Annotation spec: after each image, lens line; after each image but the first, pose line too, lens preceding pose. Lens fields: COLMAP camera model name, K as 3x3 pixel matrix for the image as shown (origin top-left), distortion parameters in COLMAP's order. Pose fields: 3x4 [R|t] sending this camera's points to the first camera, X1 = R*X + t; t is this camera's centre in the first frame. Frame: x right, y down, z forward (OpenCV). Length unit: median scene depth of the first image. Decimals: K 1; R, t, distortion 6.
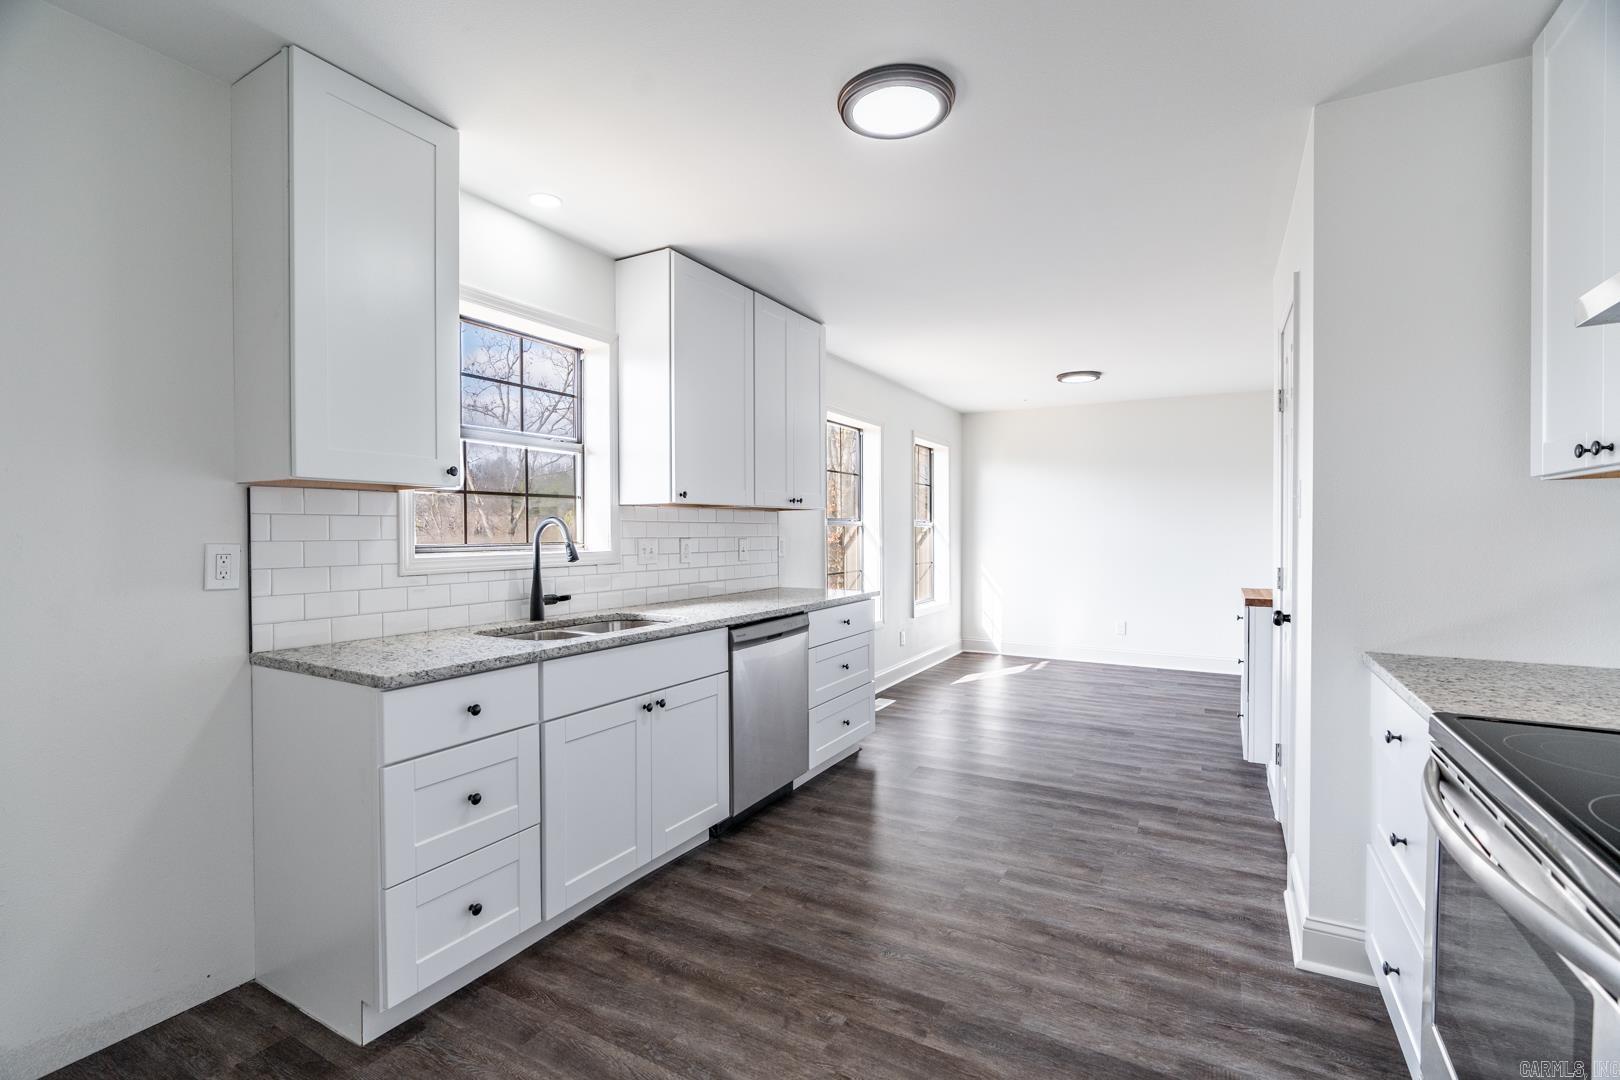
lens RADIAL K [[729.7, 0, 809.7], [0, 729.7, 537.8], [0, 0, 1]] dist [0.000012, 0.000470]
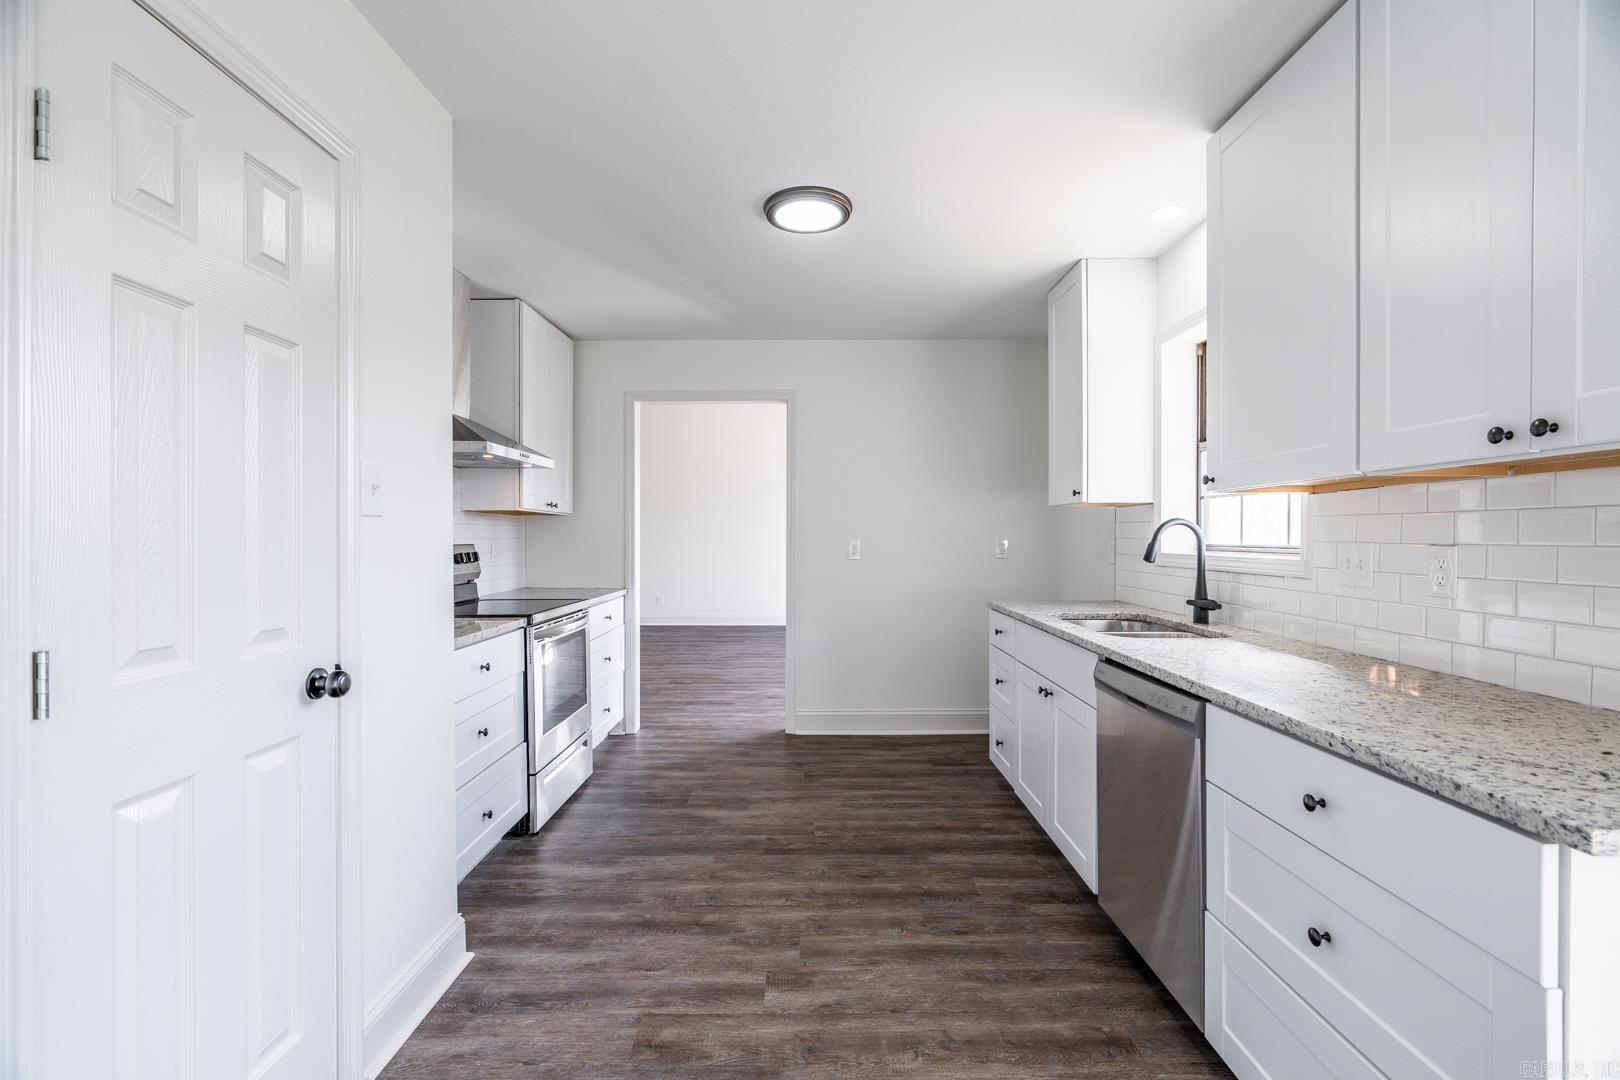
lens RADIAL K [[729.7, 0, 812.0], [0, 729.7, 546.0], [0, 0, 1]] dist [0.000012, 0.000470]
pose [[-0.872742, 0.011443, -0.488047, 0.648308], [0.001292, 0.999776, 0.021130, -0.014186], [0.488180, 0.017811, -0.872561, 1.850576]]
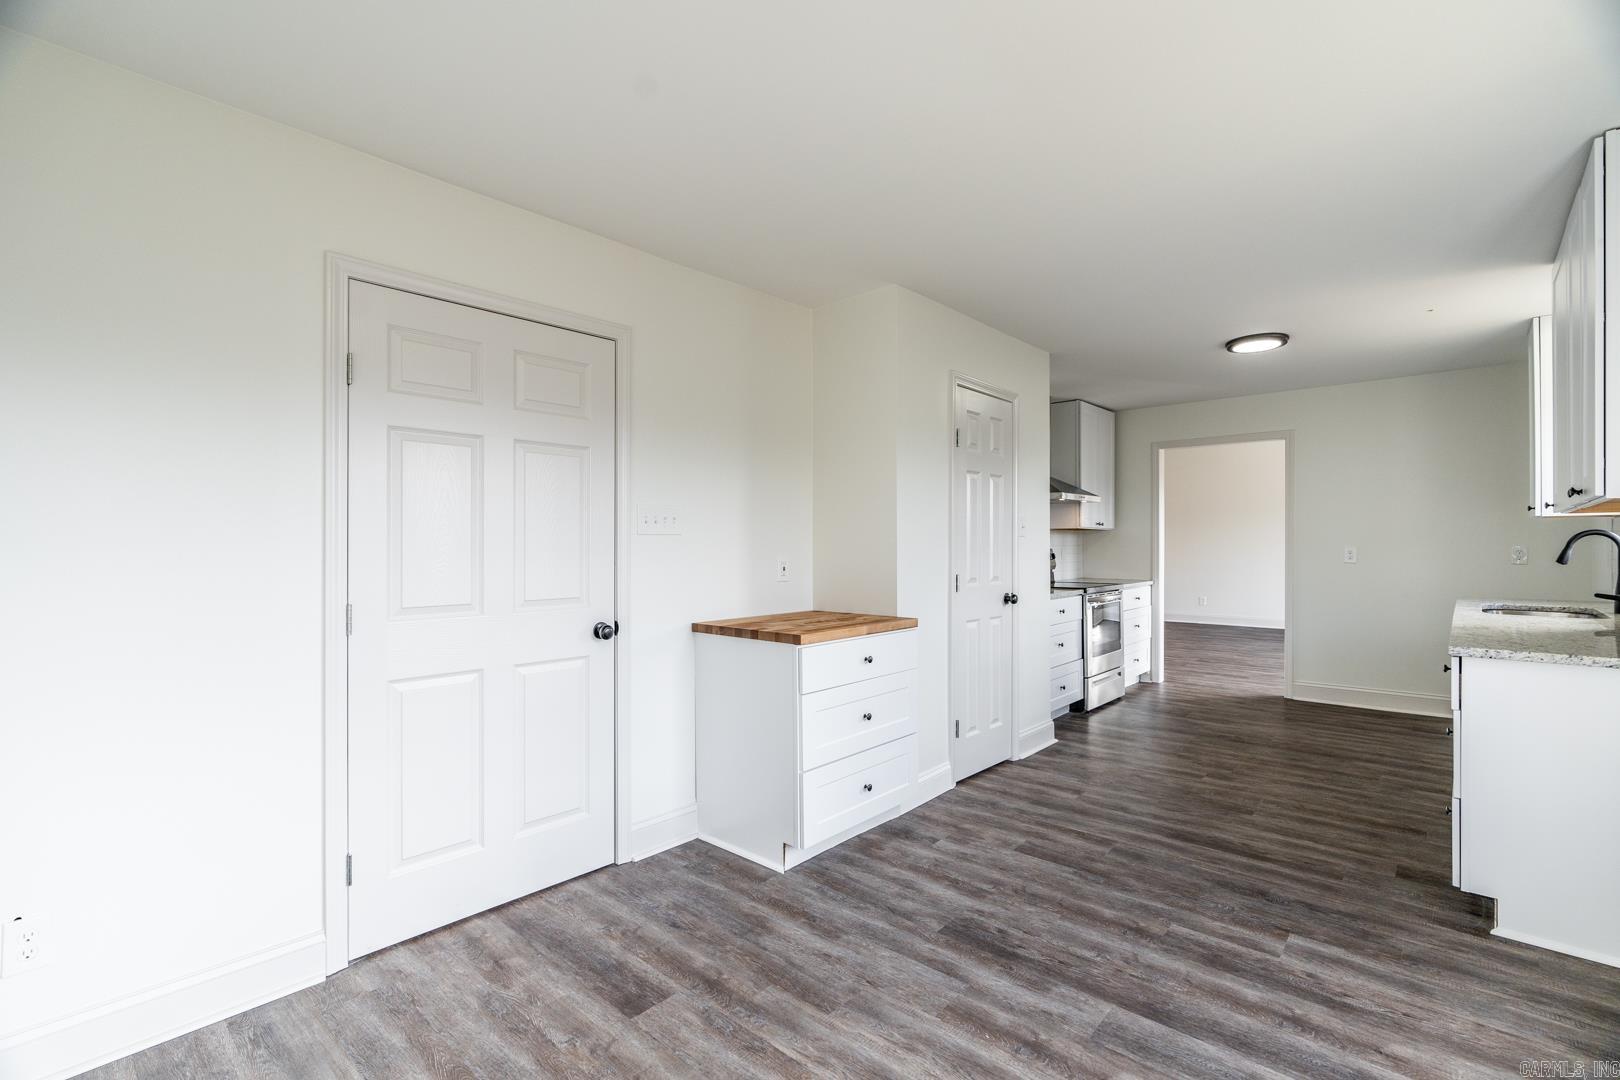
lens RADIAL K [[729.7, 0, 812.9], [0, 729.7, 542.6], [0, 0, 1]] dist [0.000012, 0.000470]
pose [[-0.976090, 0.007716, 0.217229, 0.787747], [0.008458, 0.999961, 0.002485, -0.022575], [-0.217201, 0.004263, -0.976117, 2.880987]]
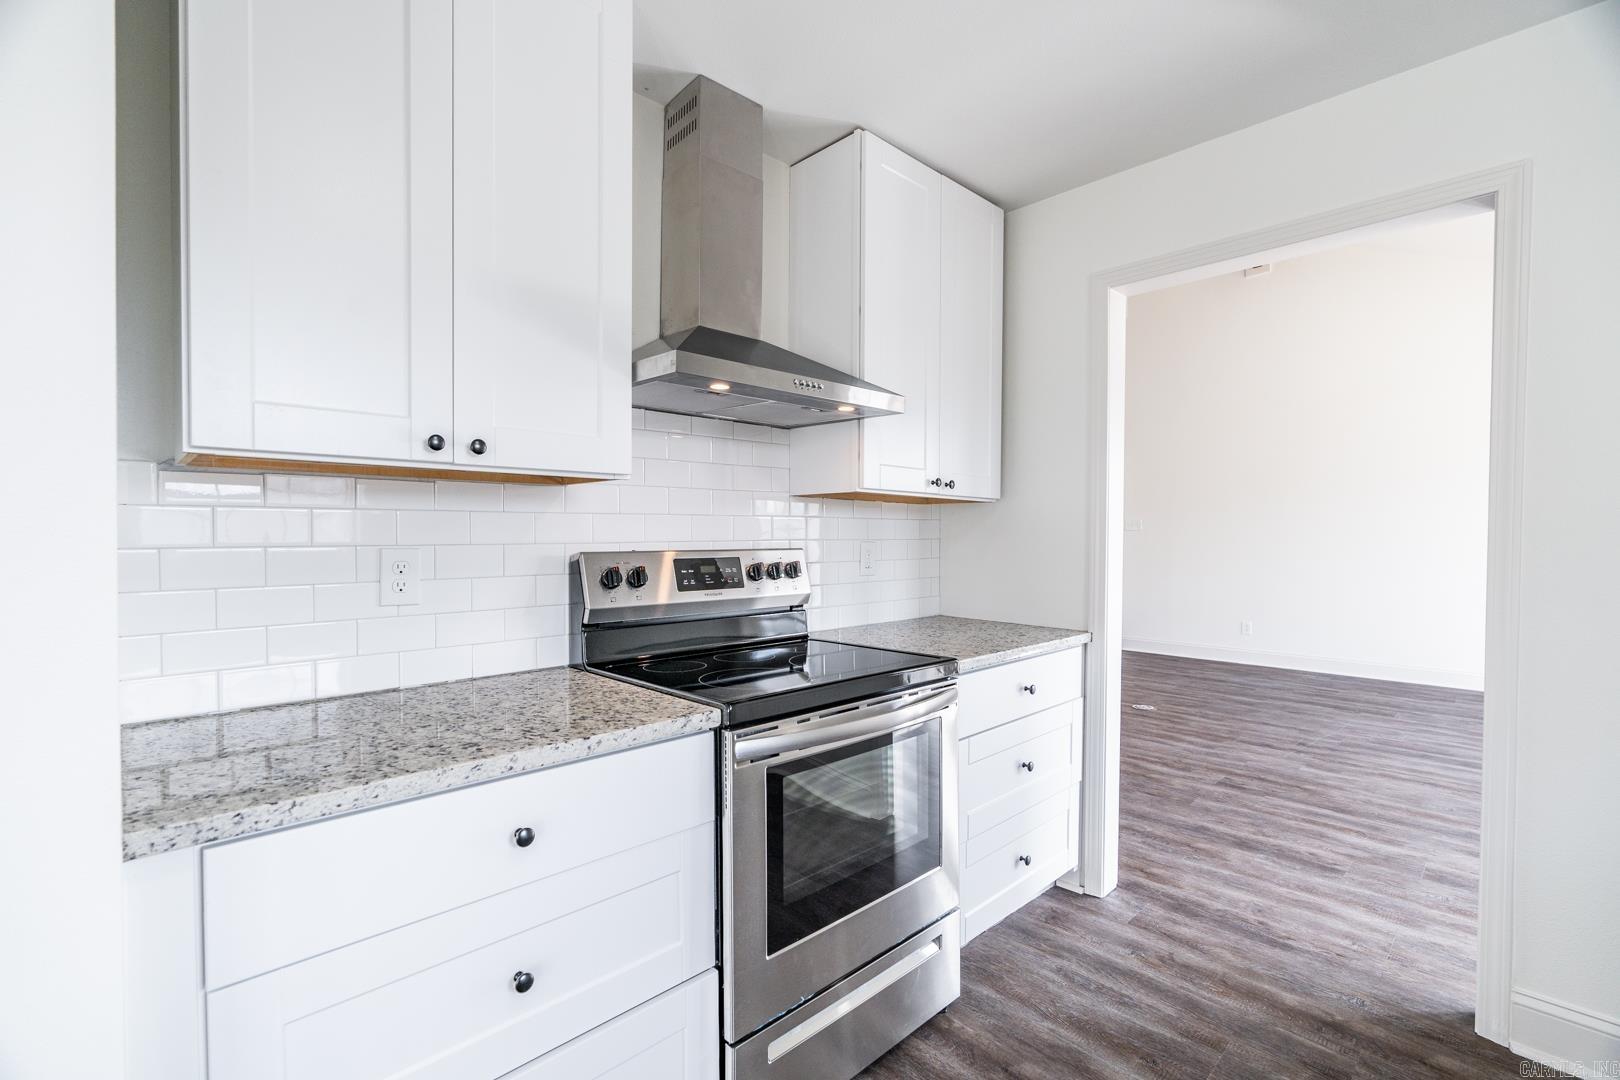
lens RADIAL K [[729.7, 0, 817.5], [0, 729.7, 554.2], [0, 0, 1]] dist [0.000012, 0.000470]
pose [[-0.962398, 0.007433, 0.271543, 0.233073], [0.012736, 0.999761, 0.017773, 0.002828], [-0.271346, 0.020563, -0.962262, 1.068973]]
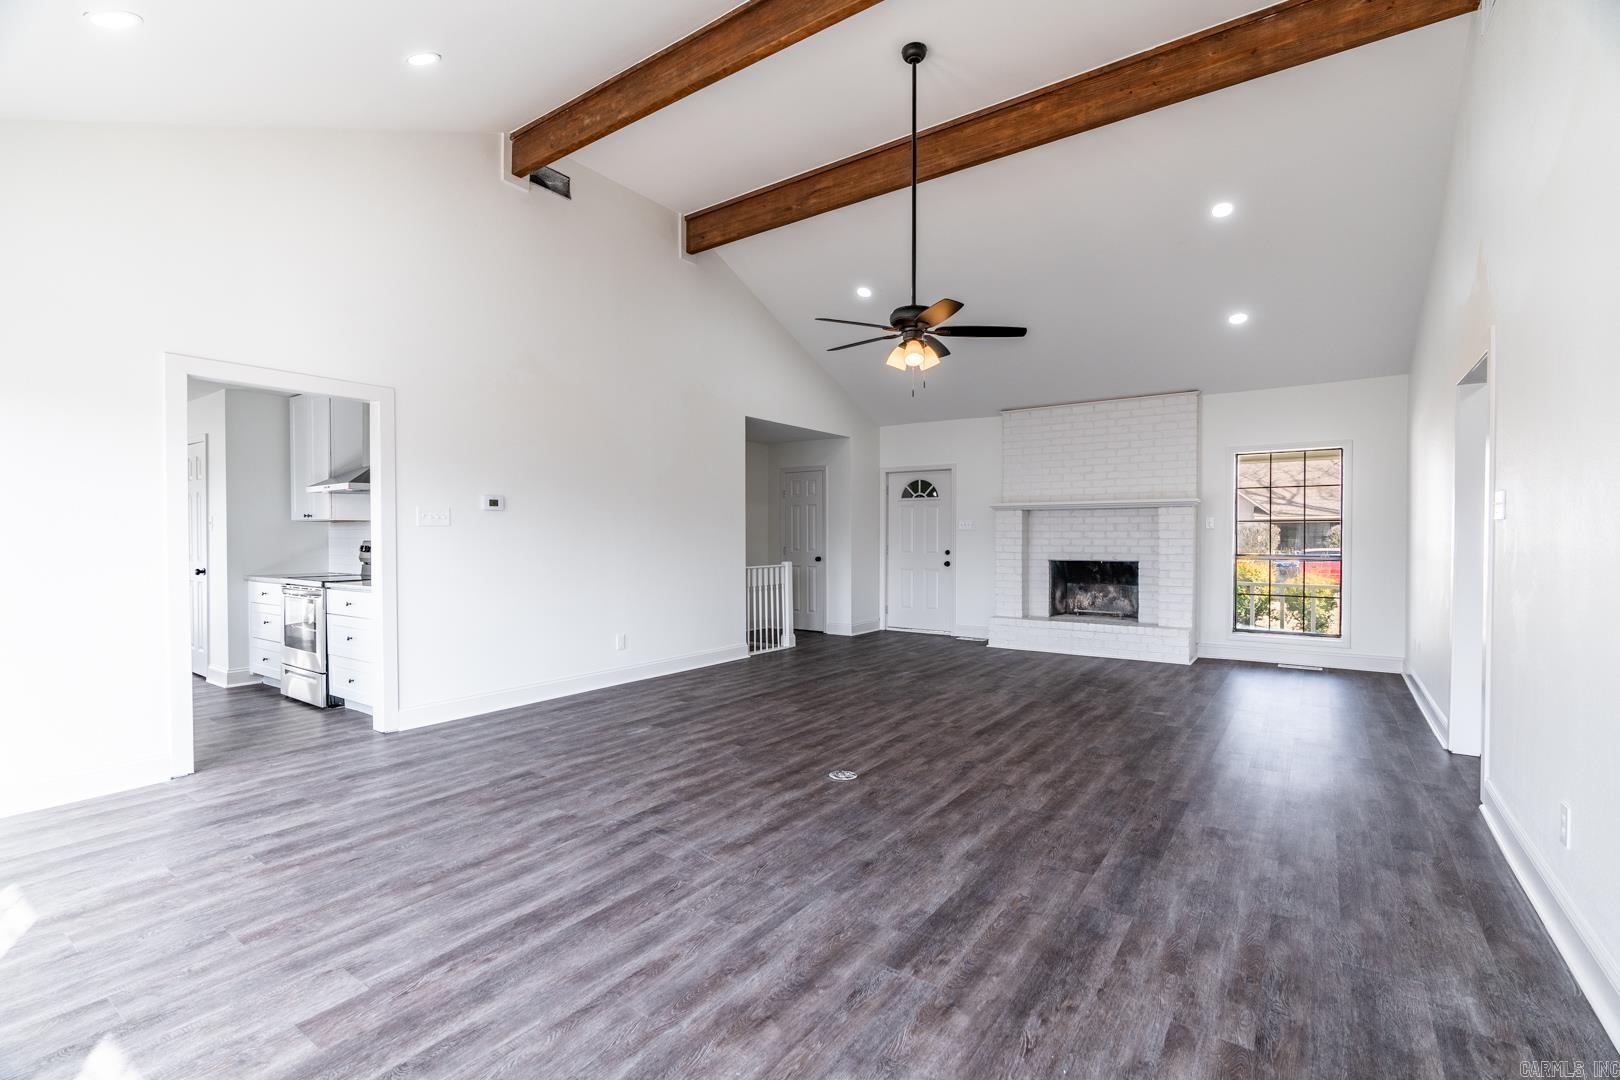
lens RADIAL K [[729.7, 0, 799.9], [0, 729.7, 550.5], [0, 0, 1]] dist [0.000012, 0.000470]
pose [[0.118111, -0.006758, 0.992977, -1.672043], [0.002473, 0.999976, 0.006511, 0.021565], [-0.992997, 0.001687, 0.118125, -1.387558]]
